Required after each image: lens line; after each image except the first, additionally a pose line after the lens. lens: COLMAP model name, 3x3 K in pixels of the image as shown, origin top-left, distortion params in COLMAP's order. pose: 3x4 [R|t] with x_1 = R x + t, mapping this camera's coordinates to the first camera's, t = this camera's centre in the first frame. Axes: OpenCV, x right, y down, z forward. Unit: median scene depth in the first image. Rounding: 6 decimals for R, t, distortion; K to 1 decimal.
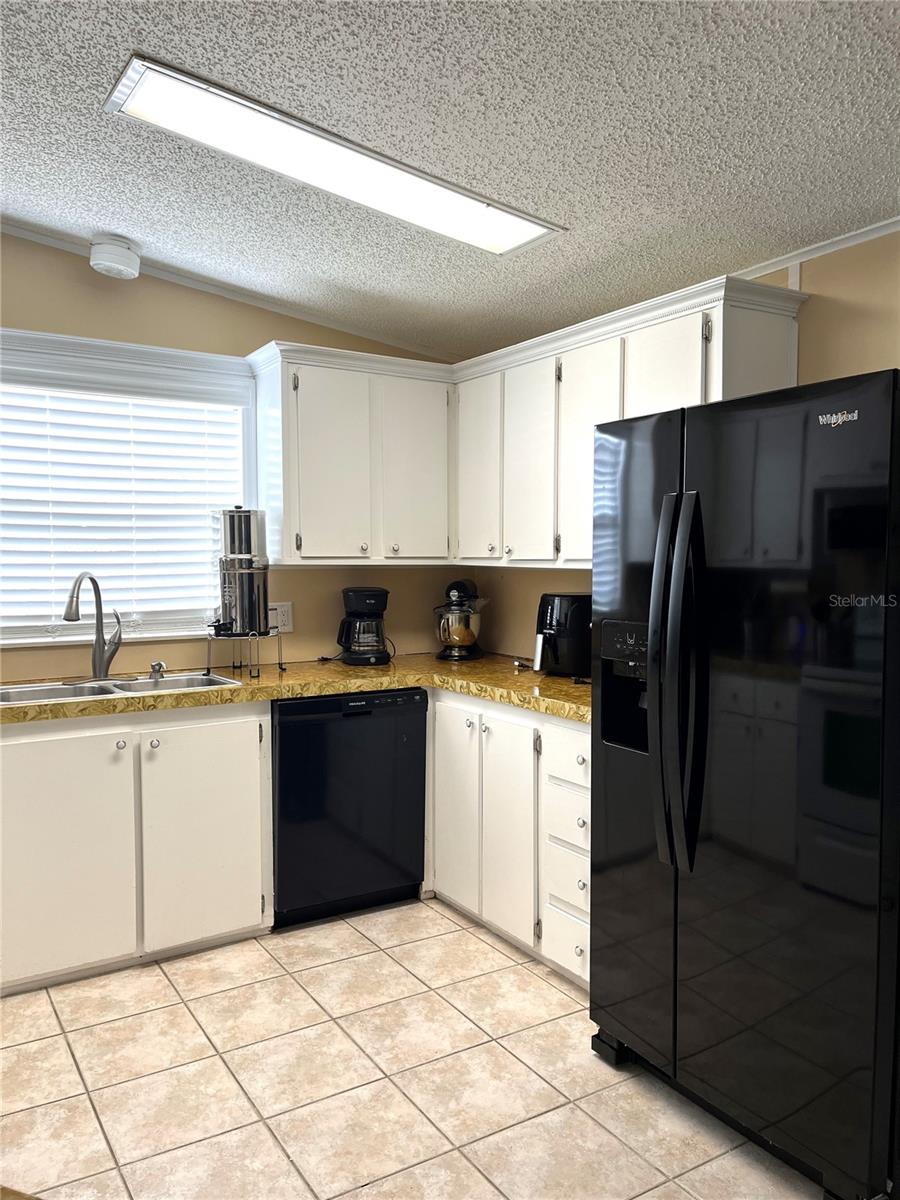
lens RADIAL K [[907.8, 0, 448.2], [0, 907.8, 607.8], [0, 0, 1]] dist [0.085175, -0.100768]
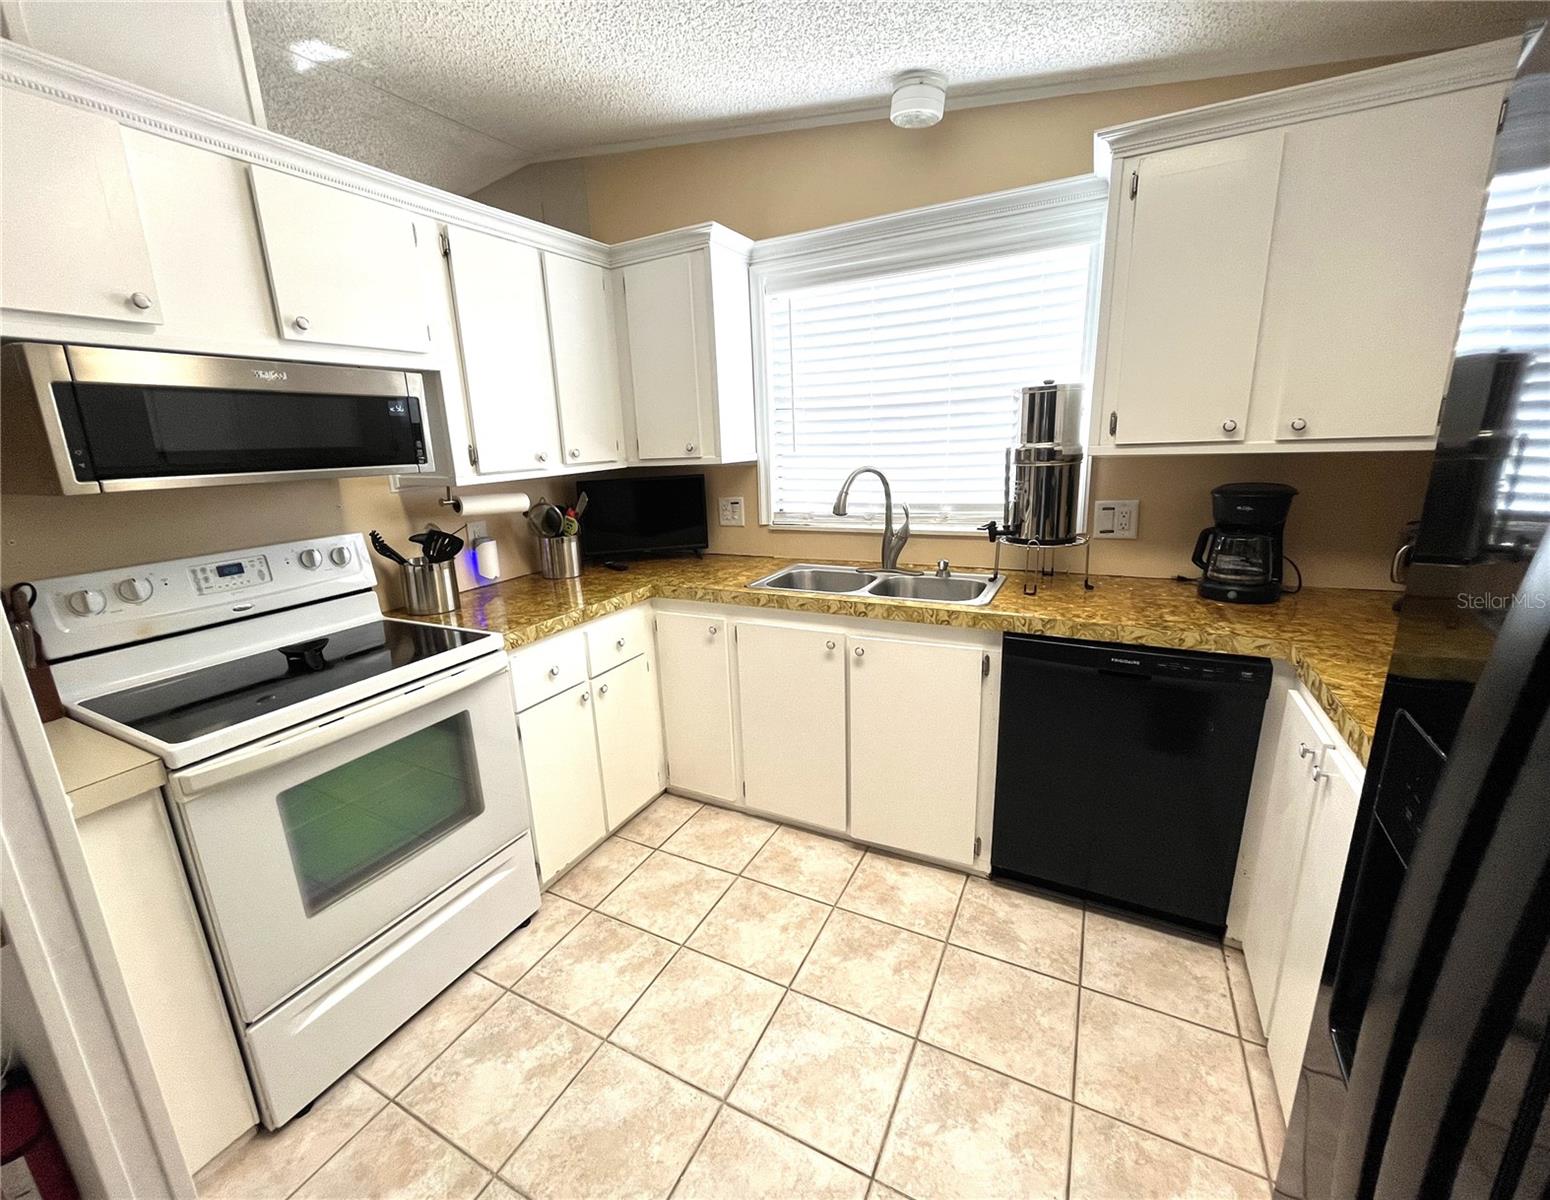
lens RADIAL K [[649.8, 0, 744.6], [0, 649.8, 599.2], [0, 0, 1]] dist [0.000465, -0.000552]
pose [[0.492534, 0.192999, -0.848623, 0.177155], [-0.007508, 0.976007, 0.217611, -0.050322], [0.870261, -0.100810, 0.482165, 0.513201]]
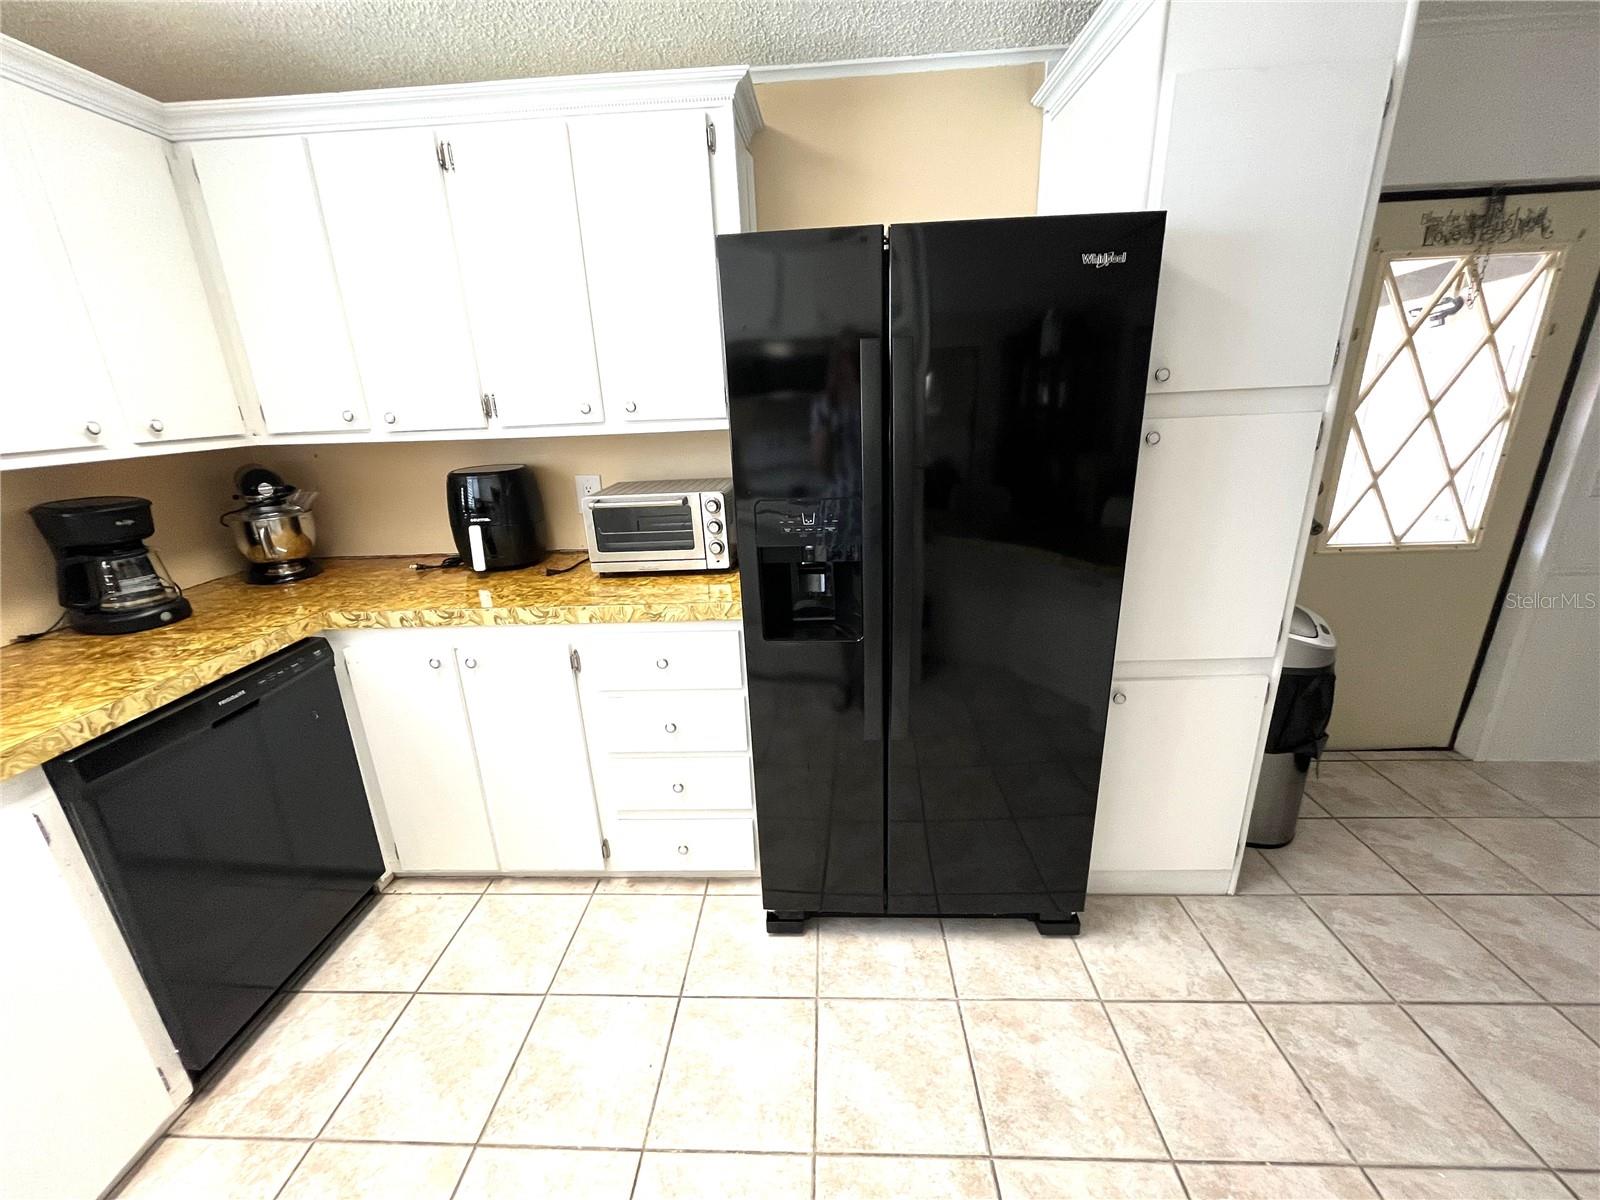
lens RADIAL K [[647.8, 0, 798.9], [0, 647.8, 598.2], [0, 0, 1]] dist [-0.003821, 0.000018]
pose [[0.563727, -0.274801, 0.778907, -0.207288], [0.086283, 0.957464, 0.275351, -0.043821], [-0.821442, -0.088016, 0.563459, 0.464777]]
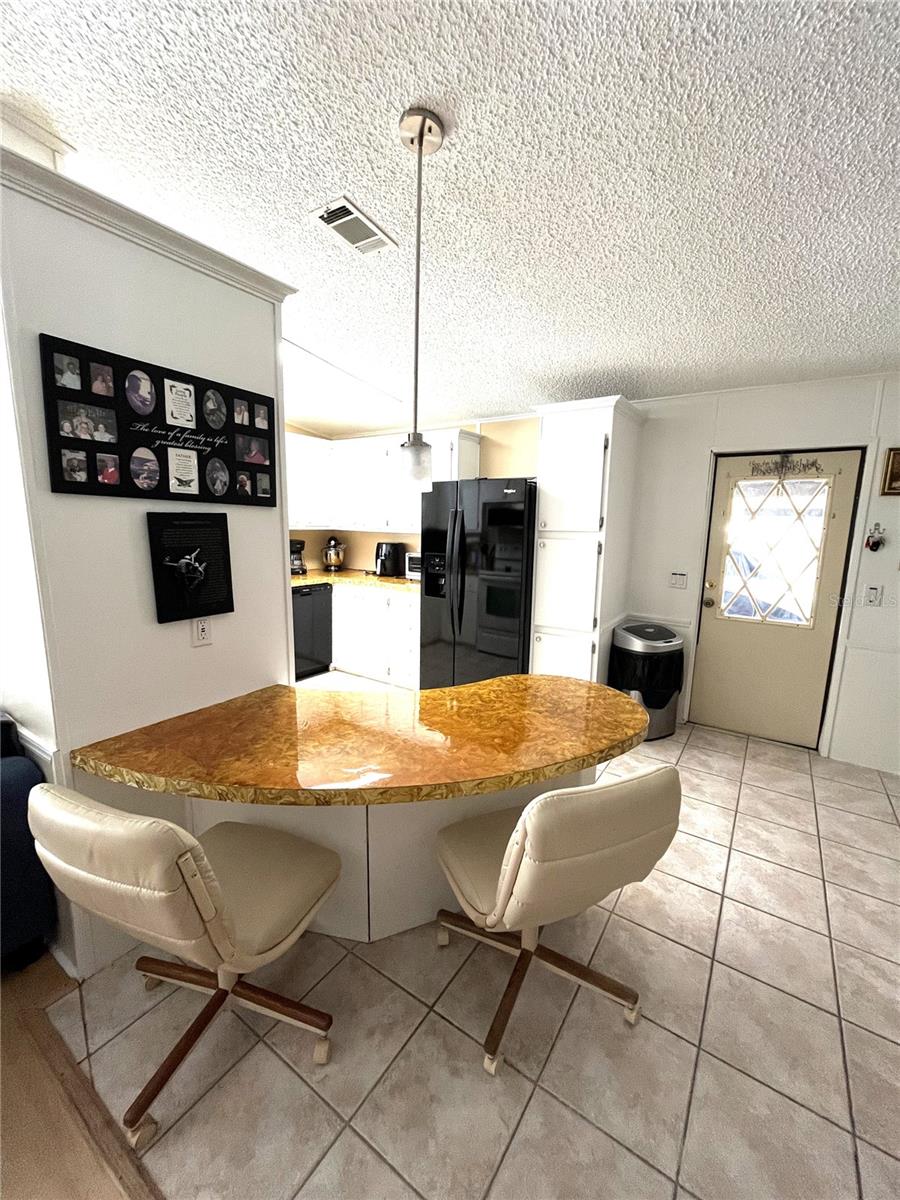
lens RADIAL K [[485.9, 0, 450.0], [0, 485.9, 600.0], [0, 0, 1]] dist [-0.003821, 0.000018]
pose [[0.913200, -0.049884, 0.404448, -0.273653], [0.005201, 0.993825, 0.110833, -0.006274], [-0.407479, -0.099109, 0.907821, -0.294837]]
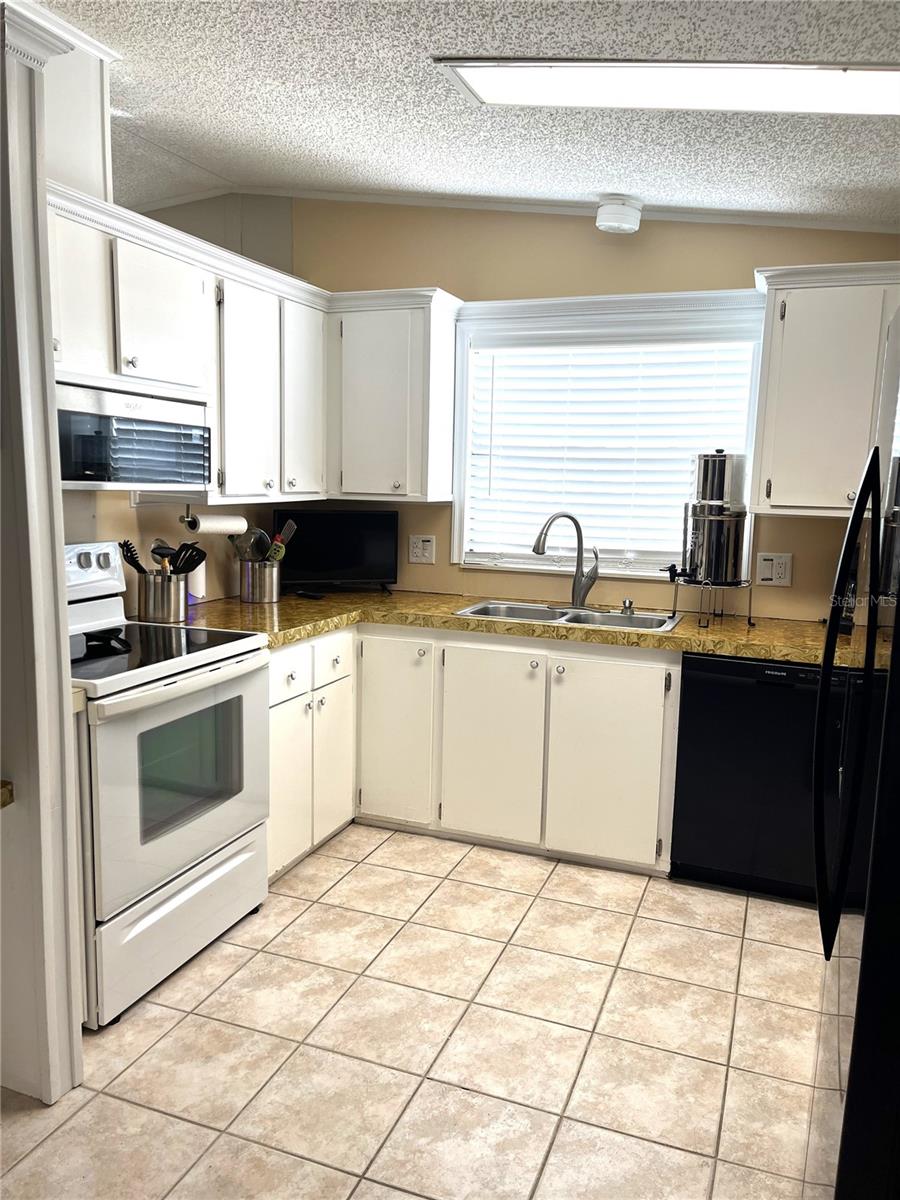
lens RADIAL K [[907.8, 0, 448.2], [0, 907.8, 607.8], [0, 0, 1]] dist [0.085175, -0.100768]
pose [[0.605714, 0.134112, -0.784299, 0.412945], [-0.071753, 0.990884, 0.114022, -0.039021], [0.792440, -0.012789, 0.609815, 0.196597]]
